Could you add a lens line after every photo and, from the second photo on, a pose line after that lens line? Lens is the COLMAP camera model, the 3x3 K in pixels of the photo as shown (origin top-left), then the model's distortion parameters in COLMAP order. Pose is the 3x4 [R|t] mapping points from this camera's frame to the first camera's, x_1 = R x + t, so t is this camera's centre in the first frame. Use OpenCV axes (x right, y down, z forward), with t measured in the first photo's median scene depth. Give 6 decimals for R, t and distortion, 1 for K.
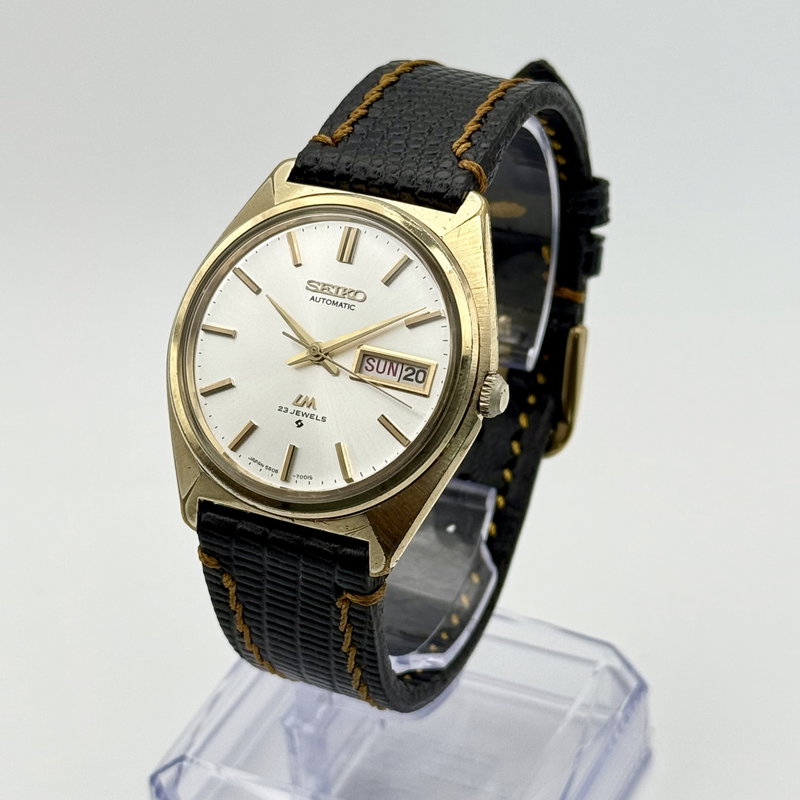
lens RADIAL K [[2266.3, 0, 399.9], [0, 2266.3, 428.4], [0, 0, 1]] dist [0.066965, 0.109561]
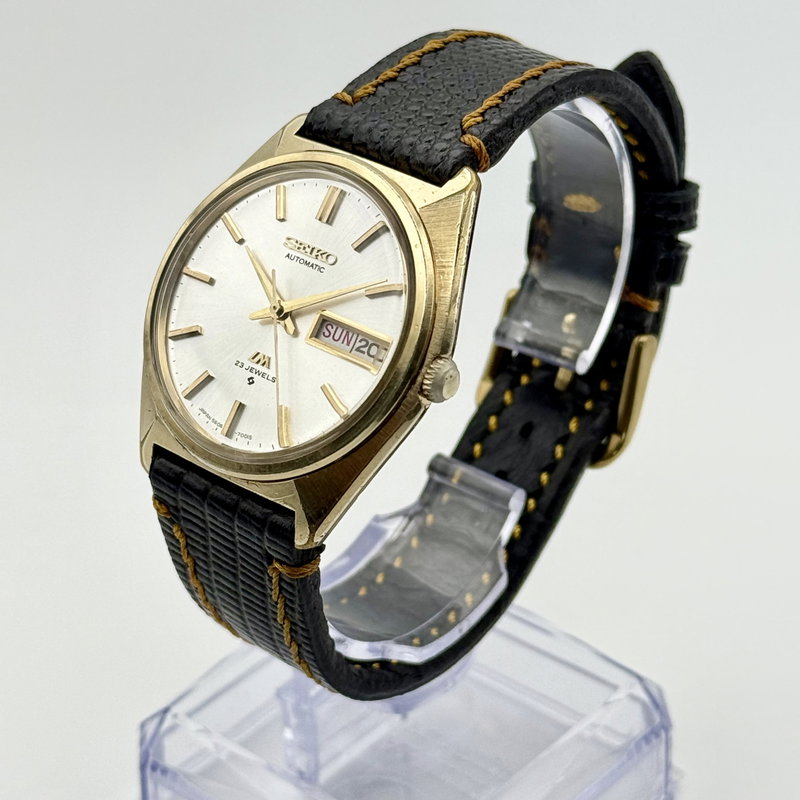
lens RADIAL K [[2266.3, 0, 399.9], [0, 2266.3, 428.4], [0, 0, 1]] dist [0.066965, 0.109561]
pose [[0.965471, 0.149501, -0.213344, 0.220700], [-0.150280, 0.988563, 0.012658, -0.003747], [0.212796, 0.019841, 0.976895, 0.064015]]
